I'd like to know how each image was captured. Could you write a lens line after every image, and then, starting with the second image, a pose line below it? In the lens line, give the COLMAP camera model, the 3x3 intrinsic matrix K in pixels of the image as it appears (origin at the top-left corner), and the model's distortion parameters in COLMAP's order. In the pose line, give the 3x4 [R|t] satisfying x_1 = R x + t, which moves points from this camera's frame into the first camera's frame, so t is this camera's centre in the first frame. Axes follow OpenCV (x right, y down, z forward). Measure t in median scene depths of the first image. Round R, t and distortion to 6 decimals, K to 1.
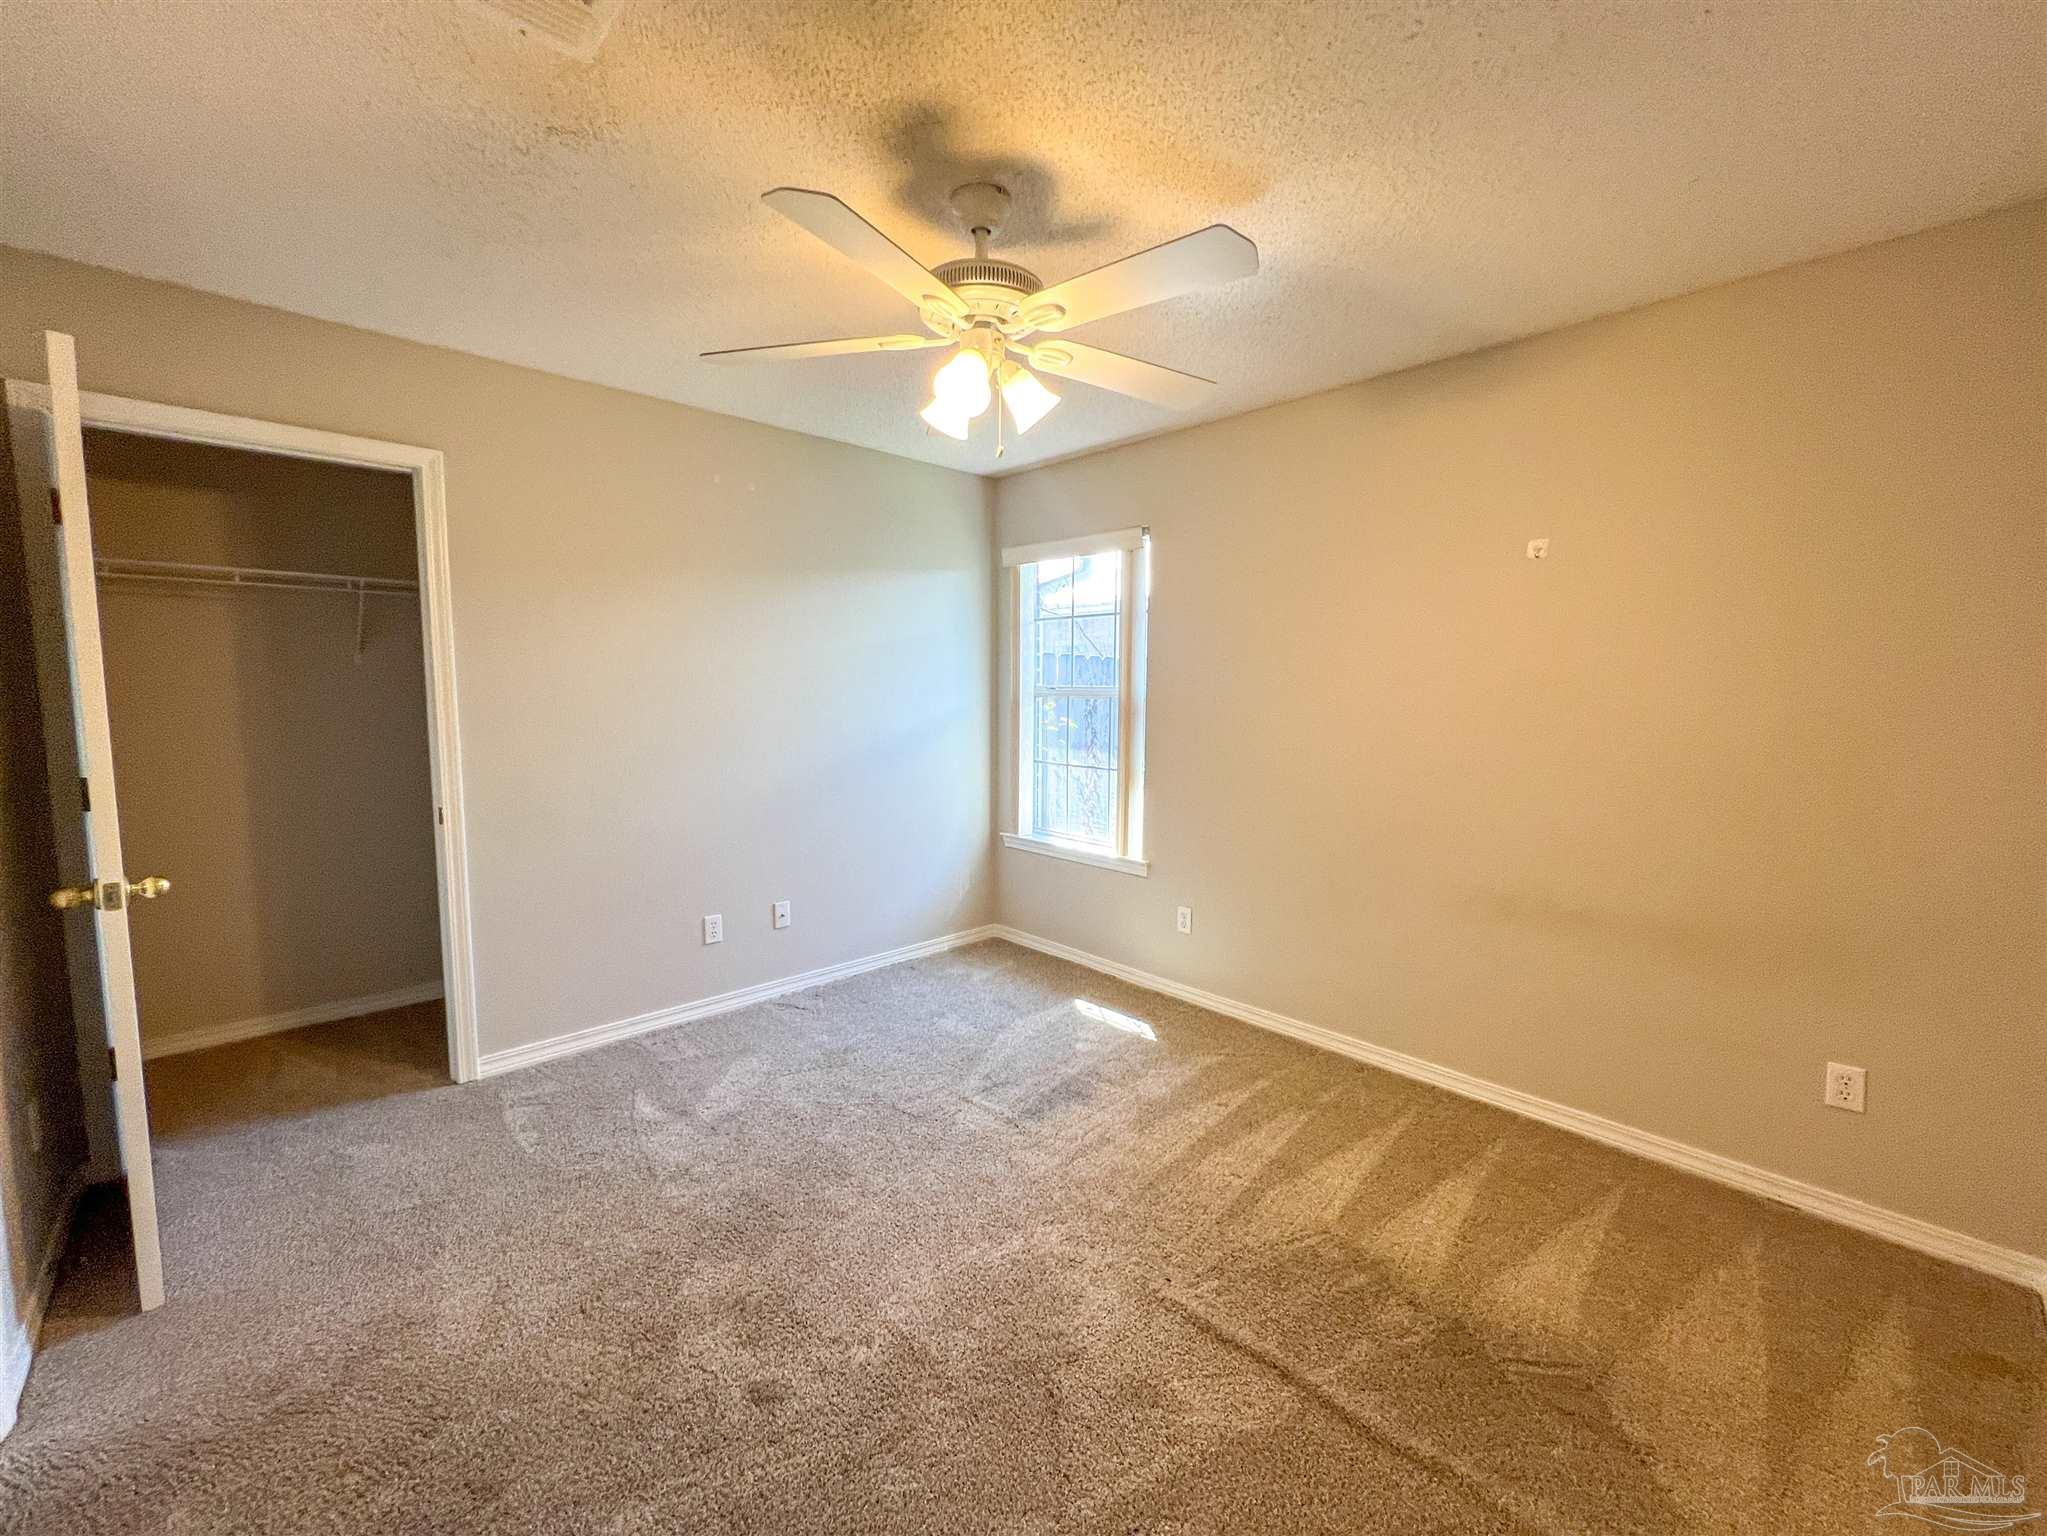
lens RADIAL K [[821.2, 0, 1021.6], [0, 821.2, 765.6], [0, 0, 1]] dist [-0.001120, 0.000408]
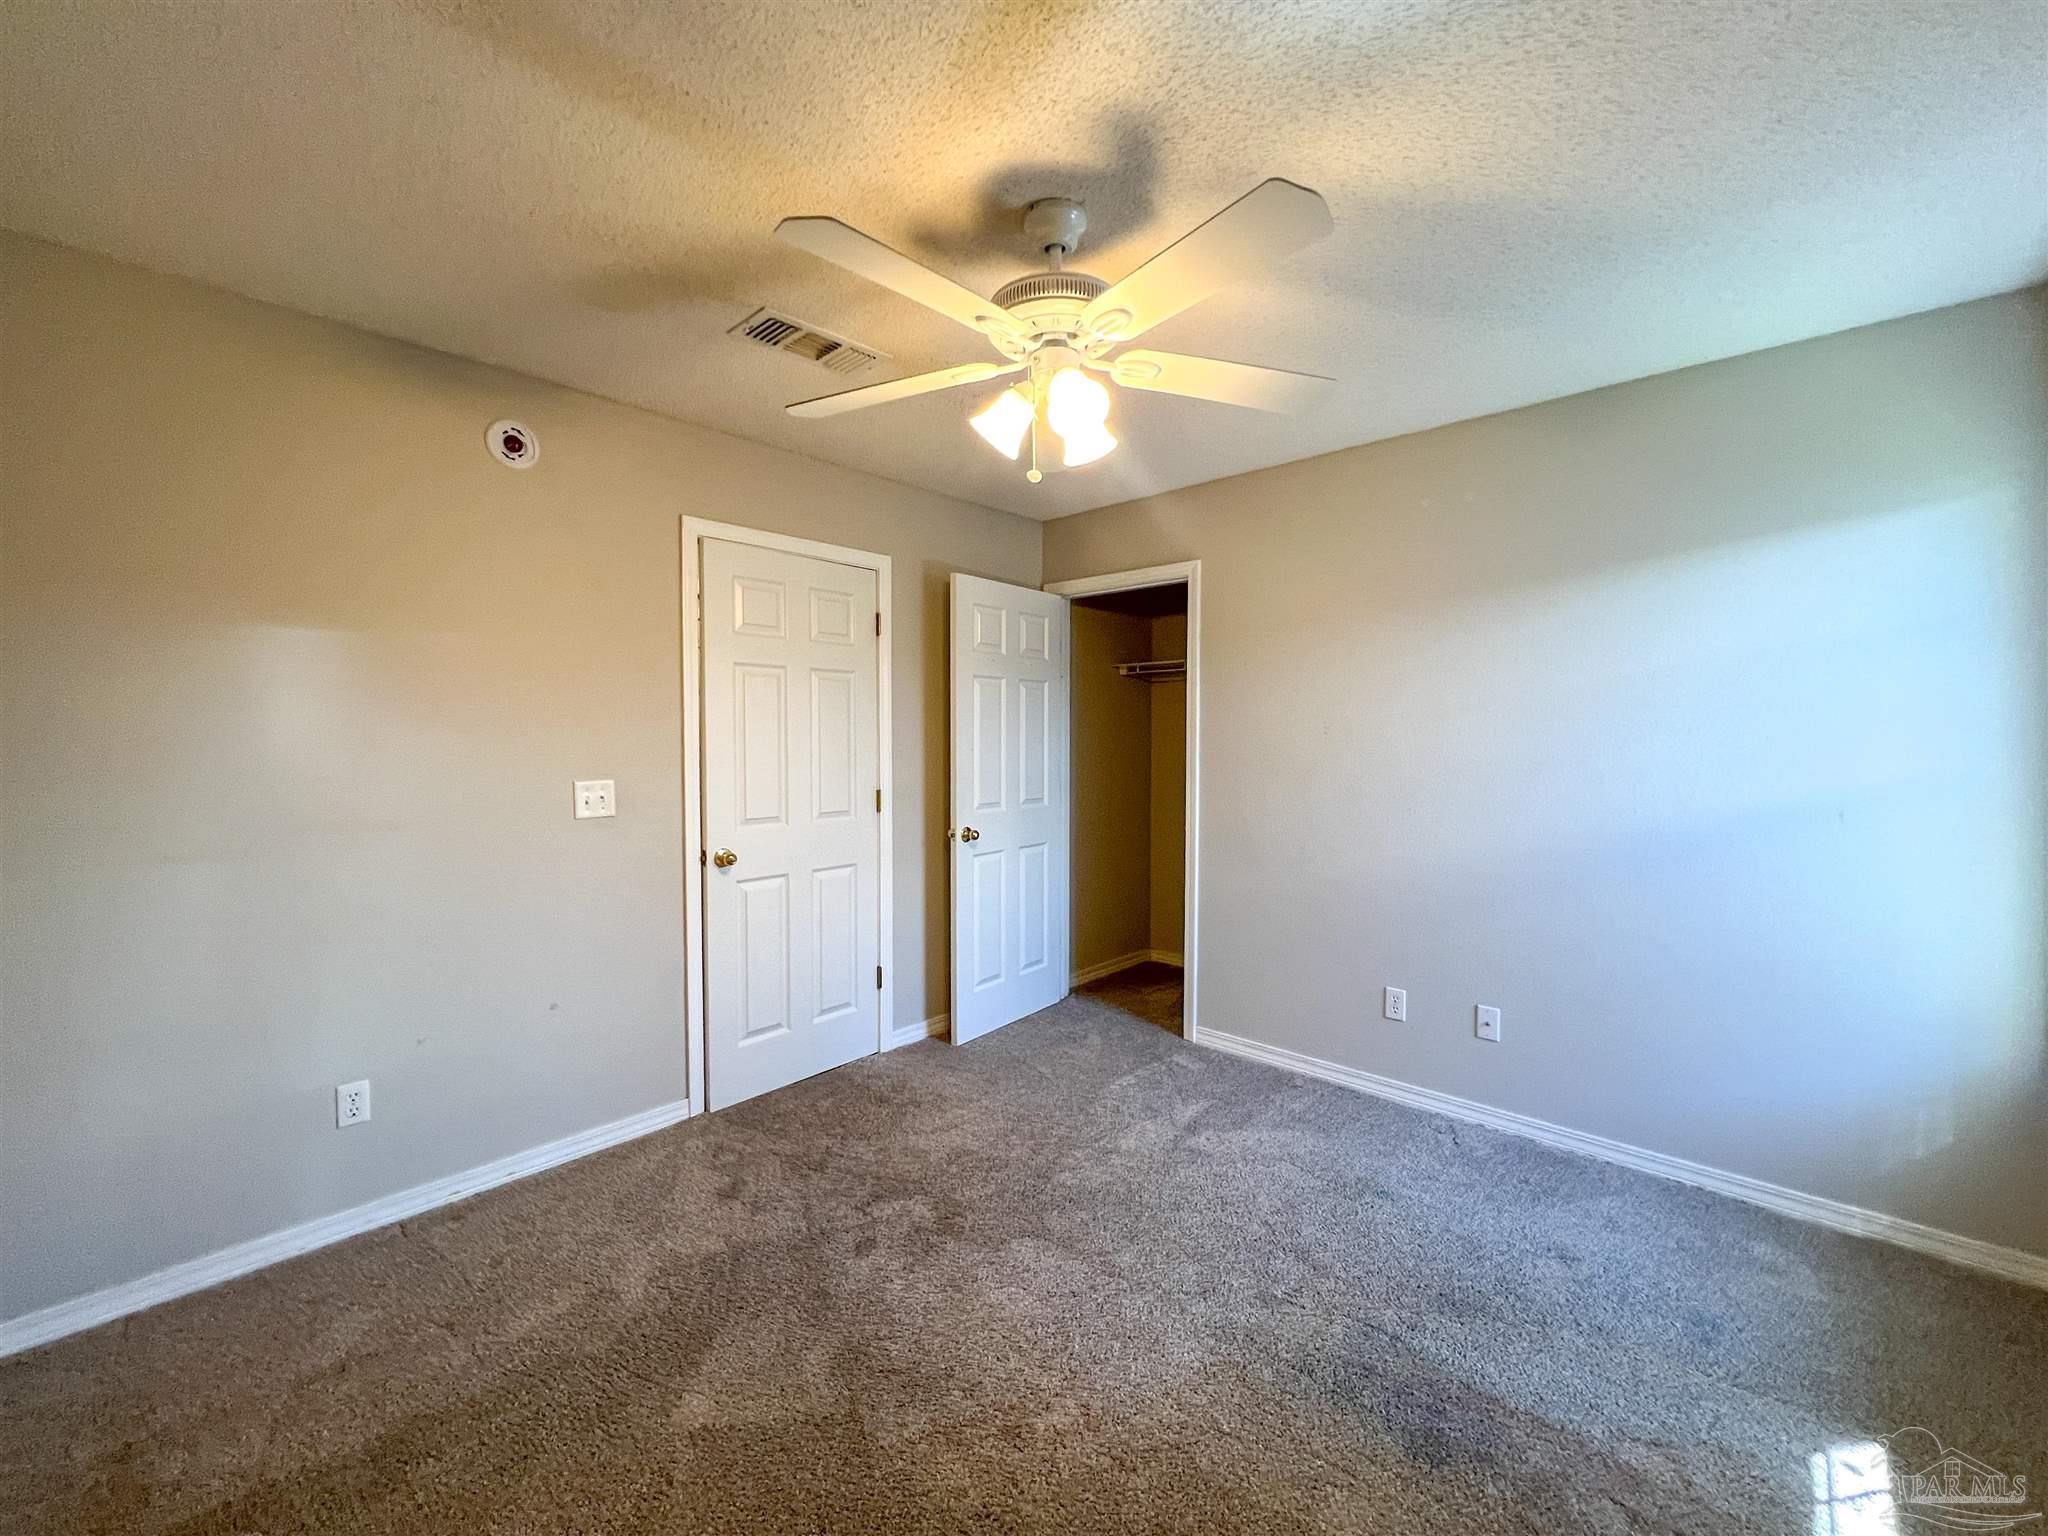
lens RADIAL K [[821.6, 0, 1022.1], [0, 821.6, 765.6], [0, 0, 1]] dist [-0.001120, 0.000408]
pose [[0.062868, 0.025450, -0.997697, 0.578757], [-0.101294, 0.994675, 0.018990, -0.041430], [0.992868, 0.099867, 0.065112, 0.610854]]
